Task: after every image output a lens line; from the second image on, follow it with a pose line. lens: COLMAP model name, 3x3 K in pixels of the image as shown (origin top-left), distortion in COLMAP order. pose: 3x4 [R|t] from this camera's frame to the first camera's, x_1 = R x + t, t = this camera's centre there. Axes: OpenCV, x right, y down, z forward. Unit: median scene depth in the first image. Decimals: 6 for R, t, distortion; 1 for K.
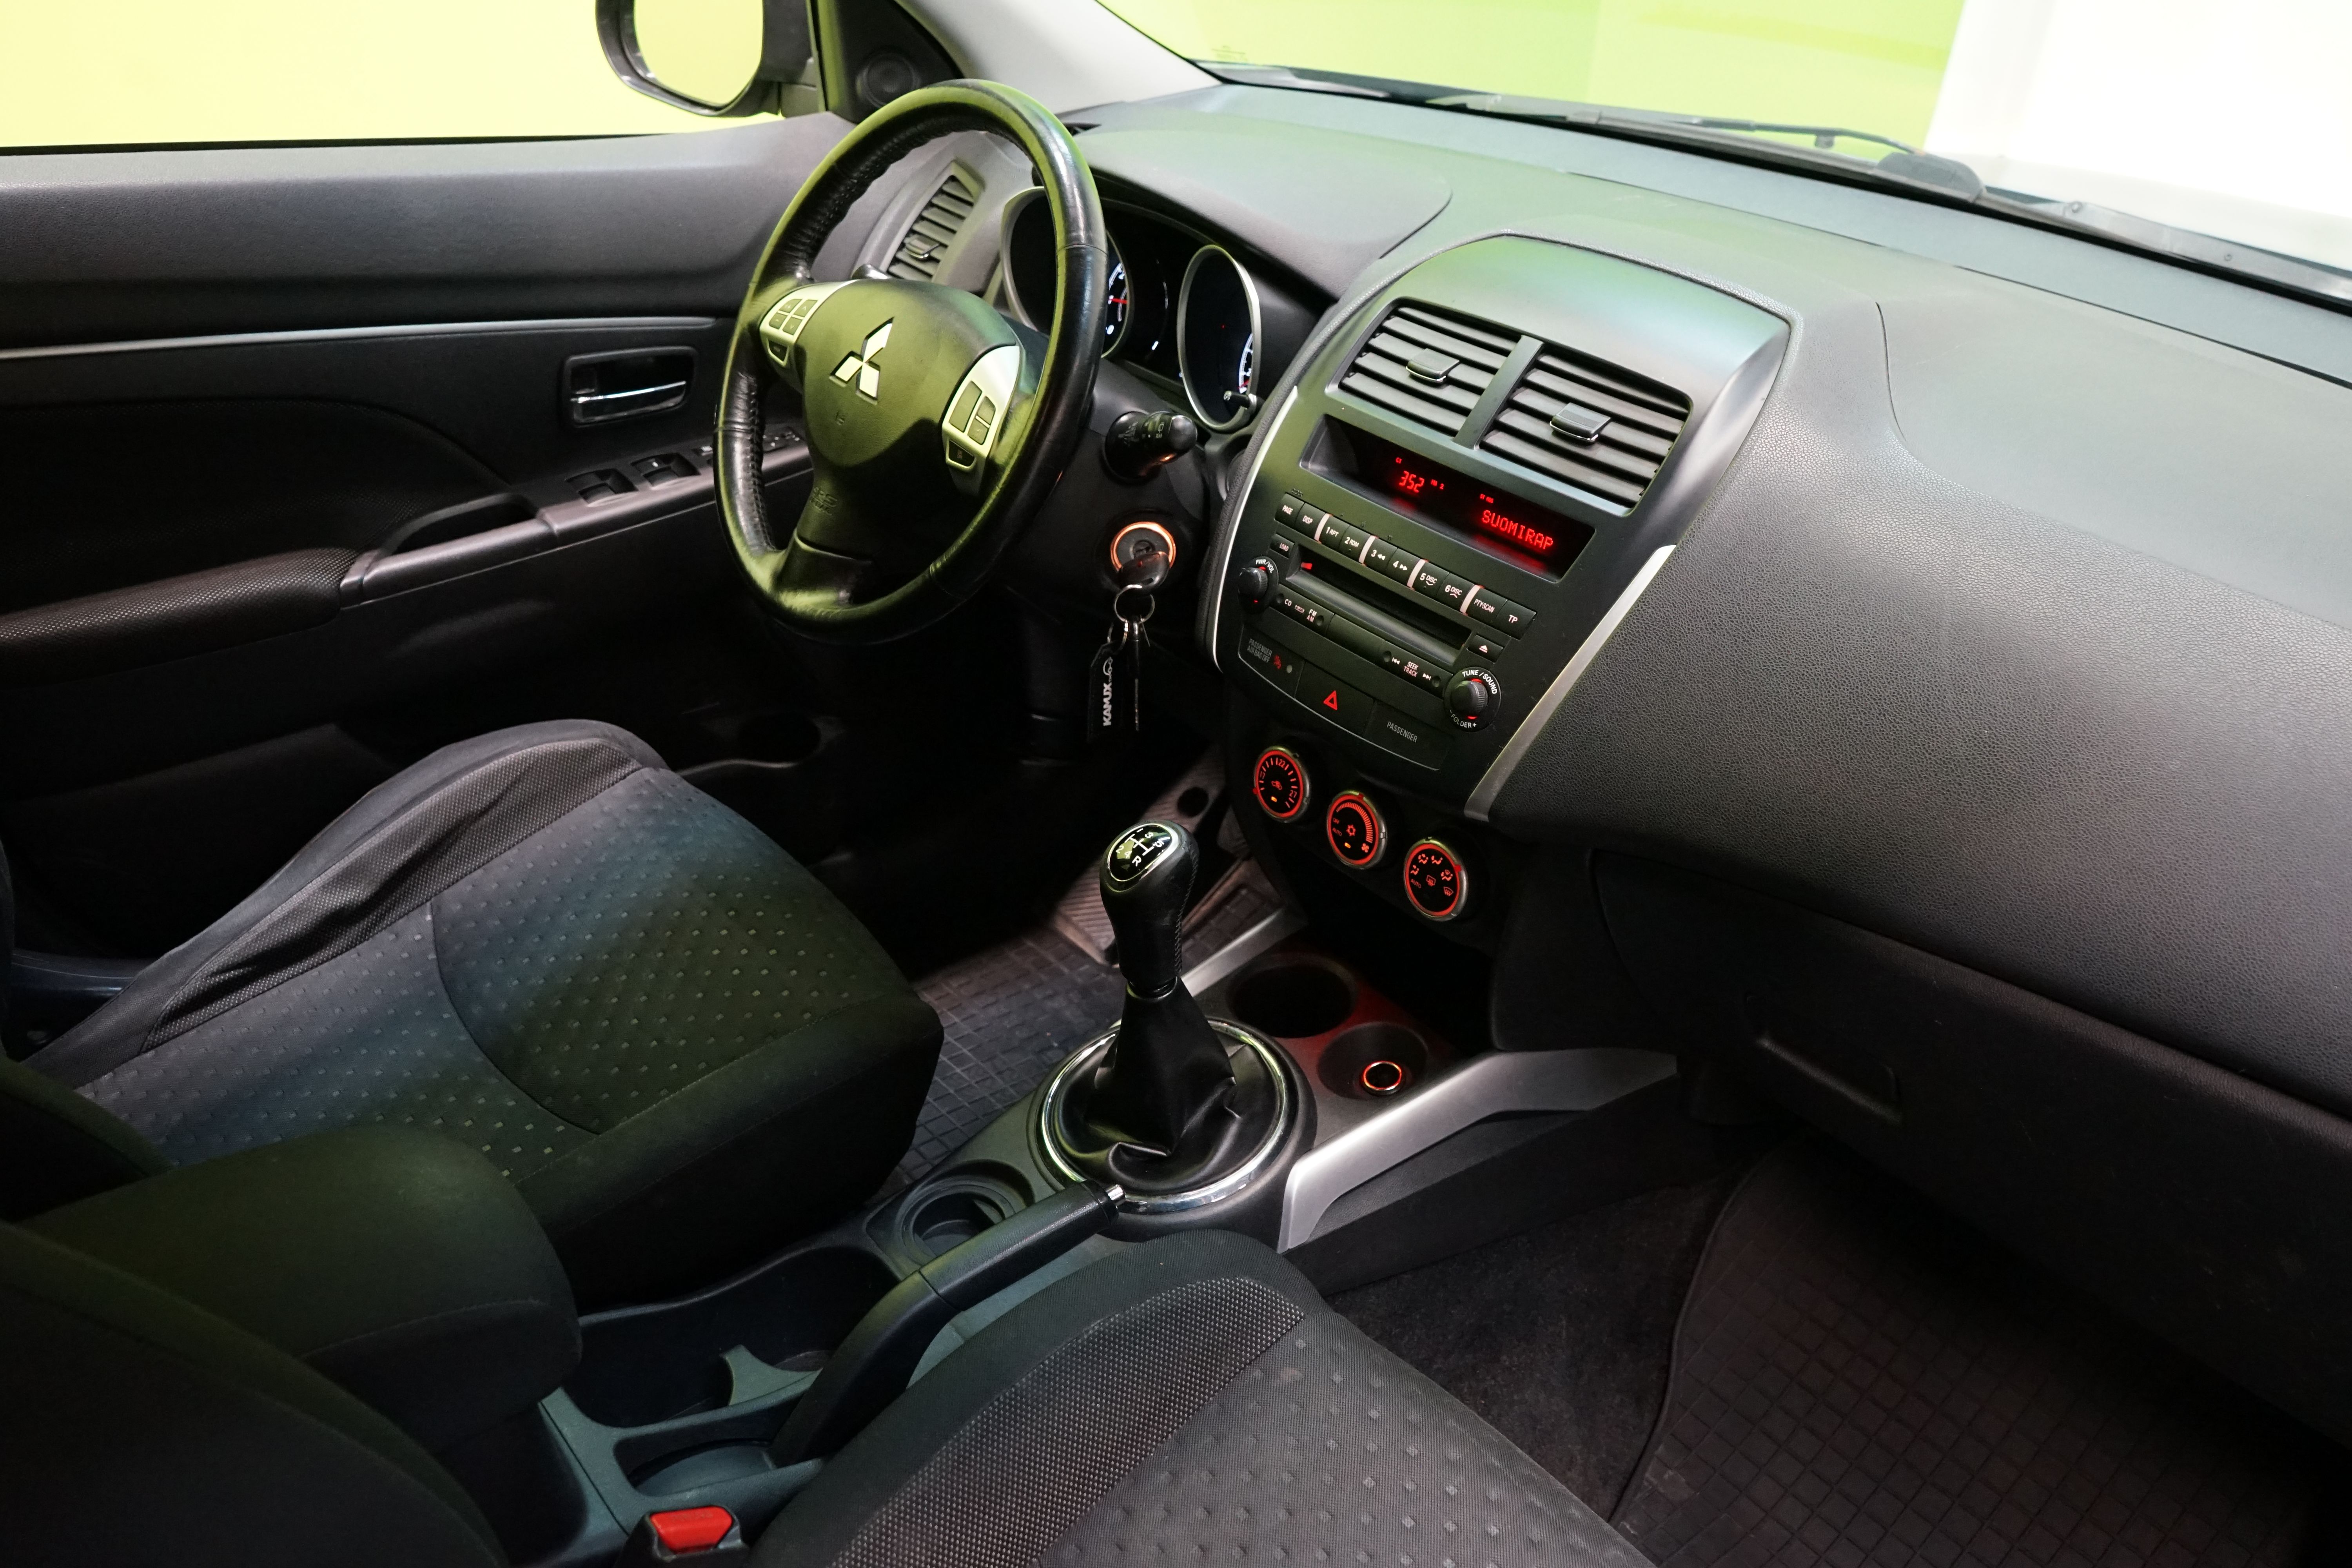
lens RADIAL K [[1877.0, 0, 1176.6], [0, 1877.0, 796.1], [0, 0, 1]] dist [-0.016412, -0.006652]
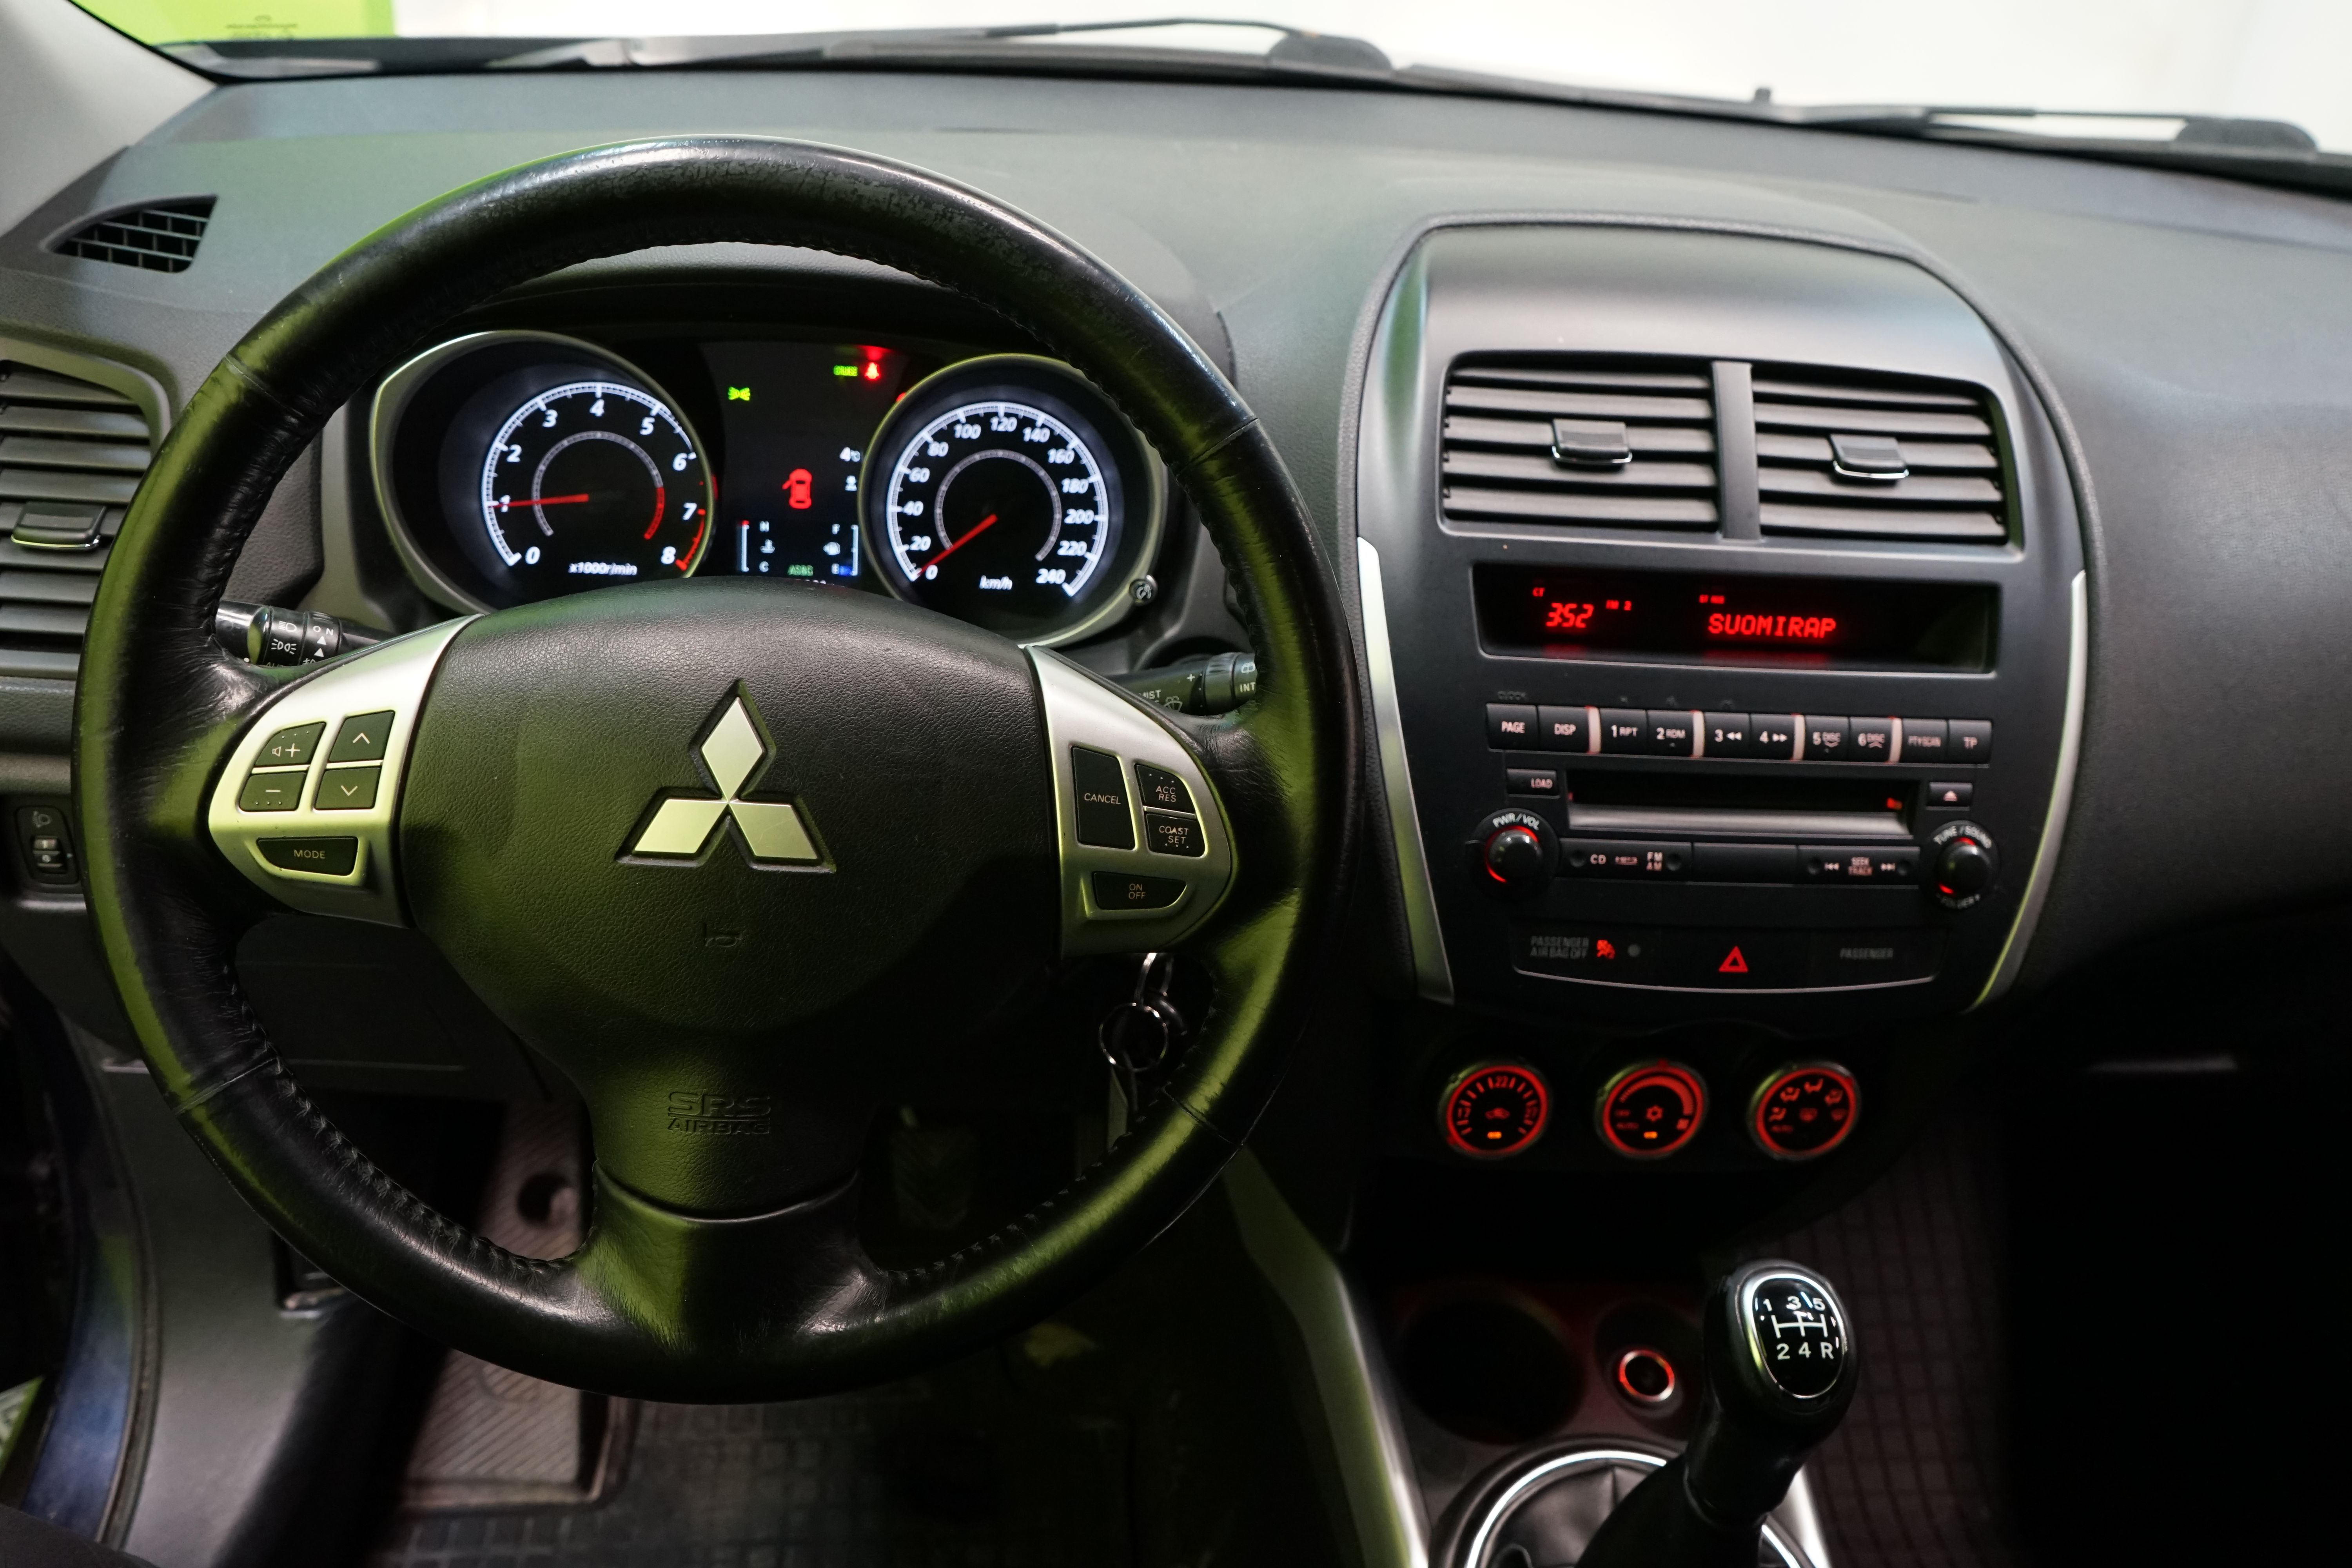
lens RADIAL K [[1877.0, 0, 1178.7], [0, 1877.0, 779.9], [0, 0, 1]] dist [-0.016412, -0.006652]
pose [[0.557136, -0.412969, 0.720455, -0.467840], [0.371898, 0.899794, 0.228174, -0.326959], [-0.742490, 0.140812, 0.654890, 0.693763]]
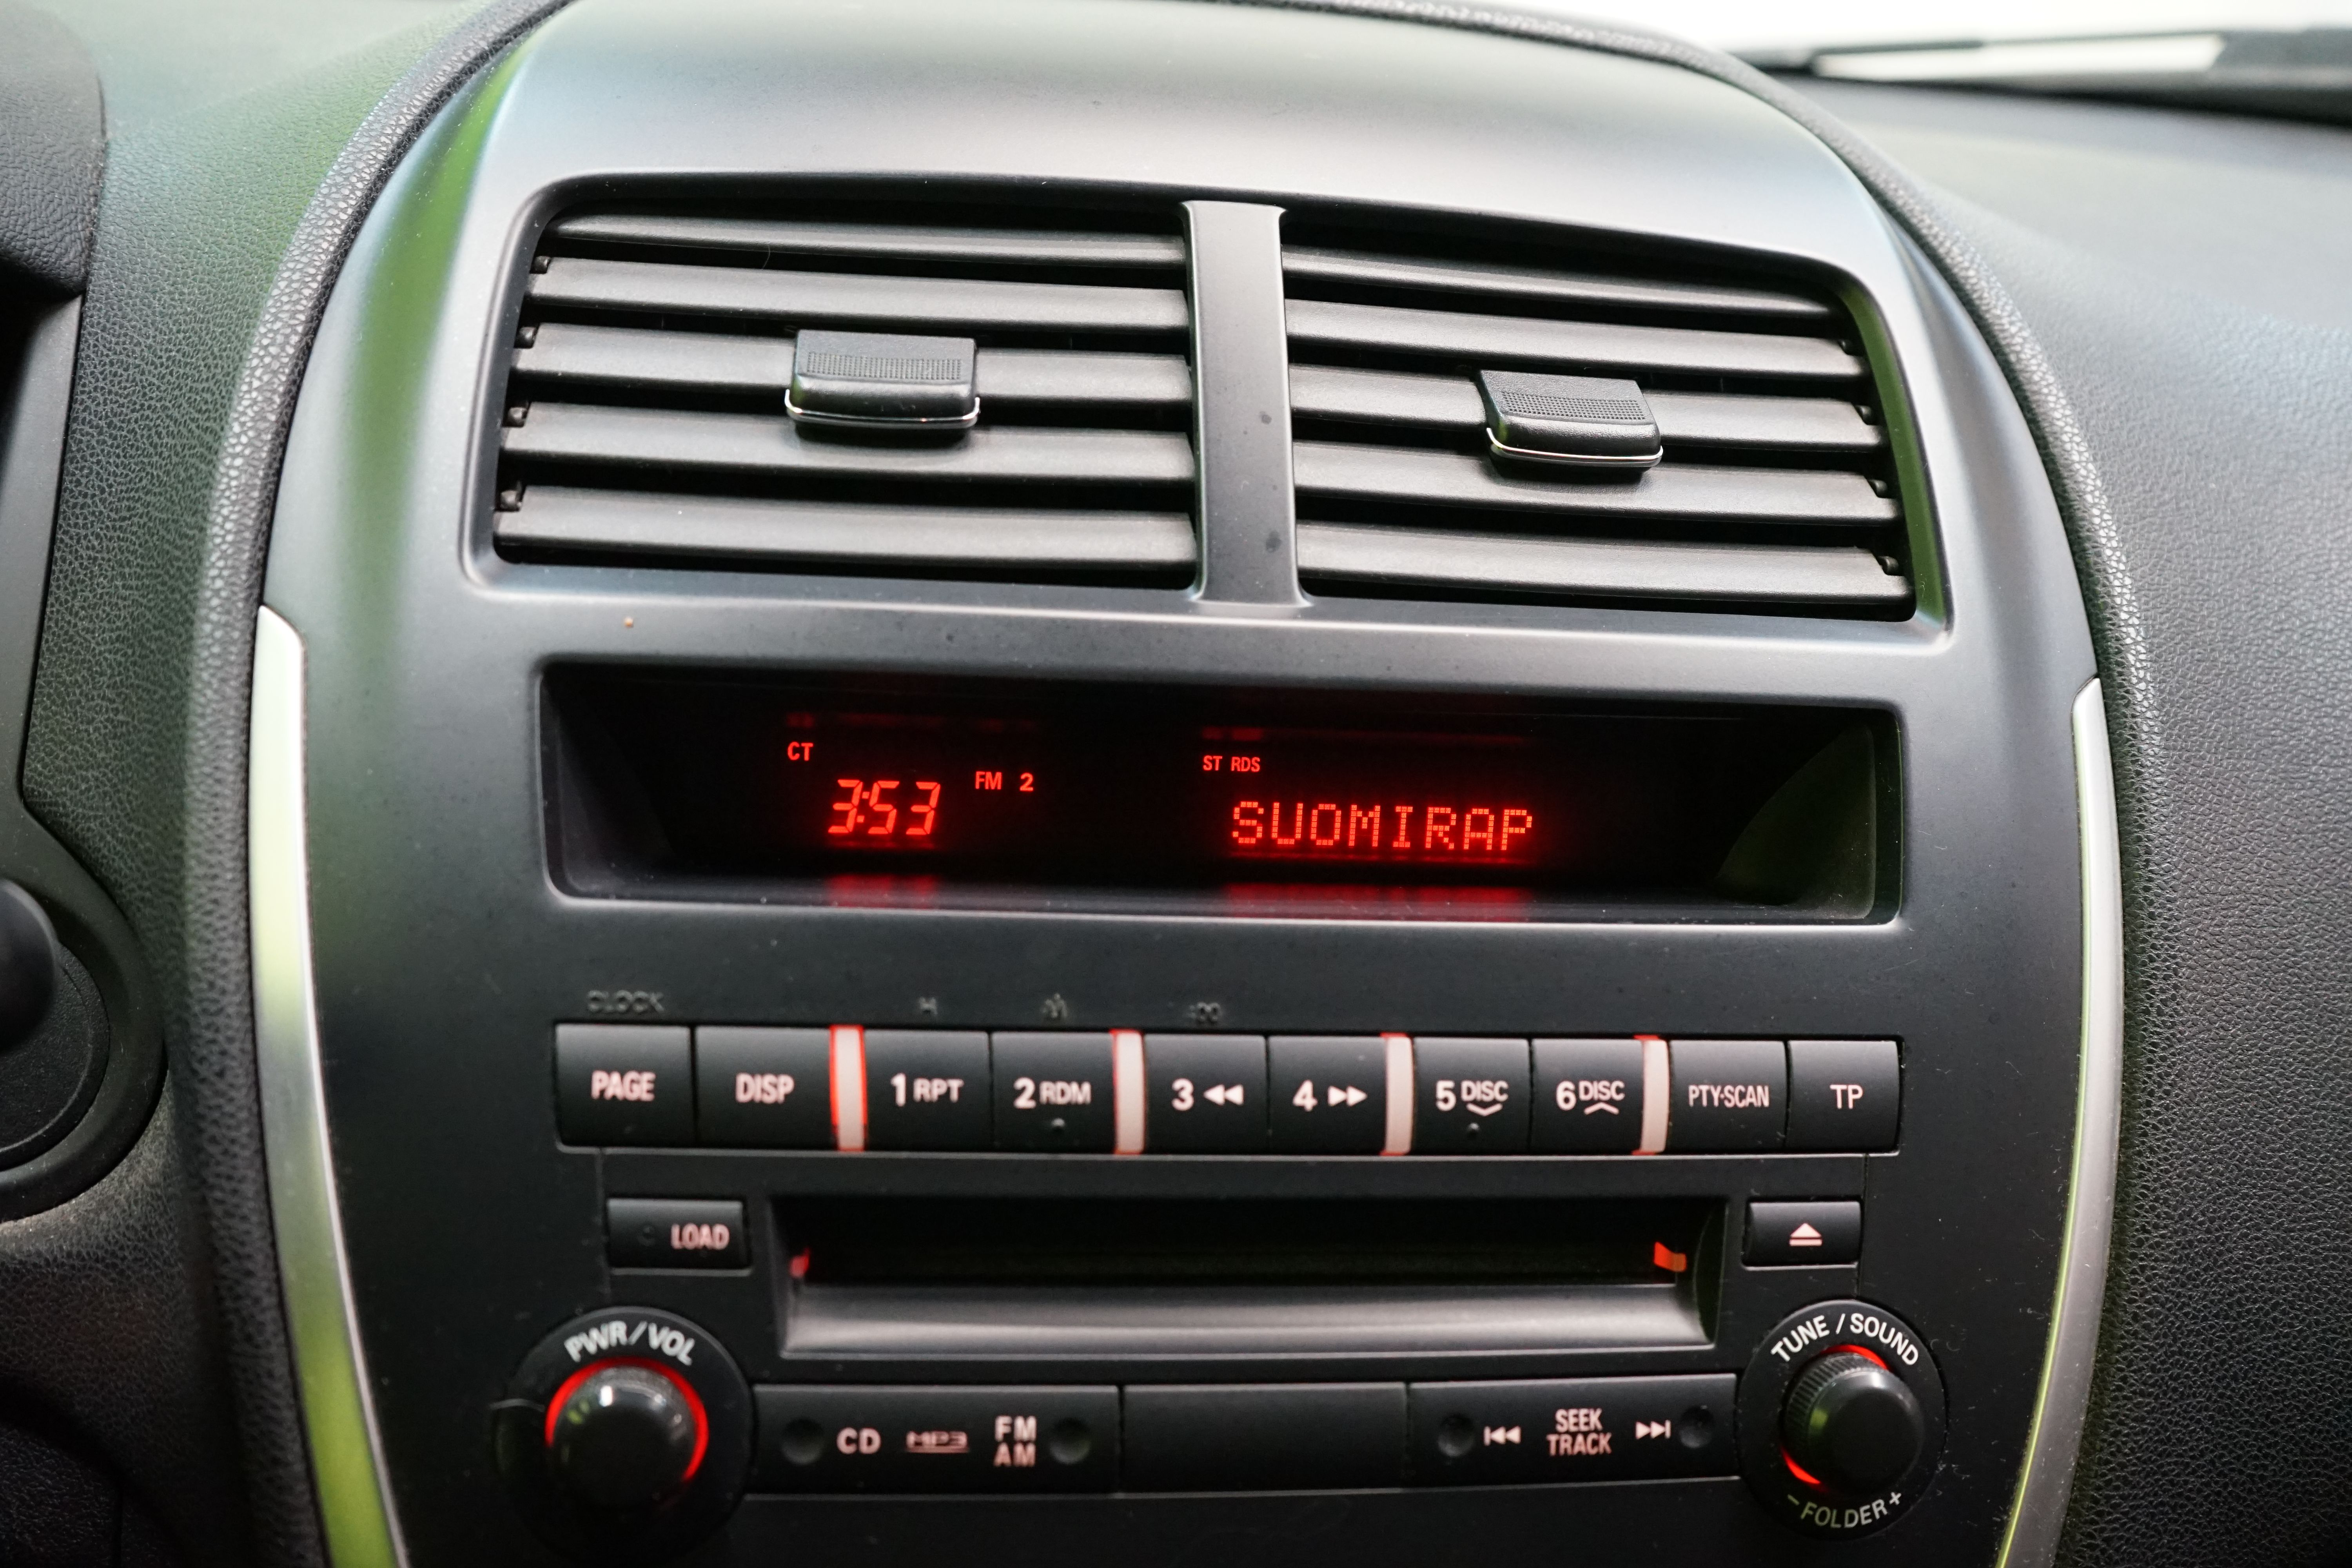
lens RADIAL K [[2259.4, 0, 1174.5], [0, 2259.4, 789.1], [0, 0, 1]] dist [-0.000174, 0.000000]
pose [[0.516105, -0.308815, 0.798917, -0.120675], [0.383987, 0.917179, 0.106470, -0.194085], [-0.765630, 0.251824, 0.591942, 0.790668]]
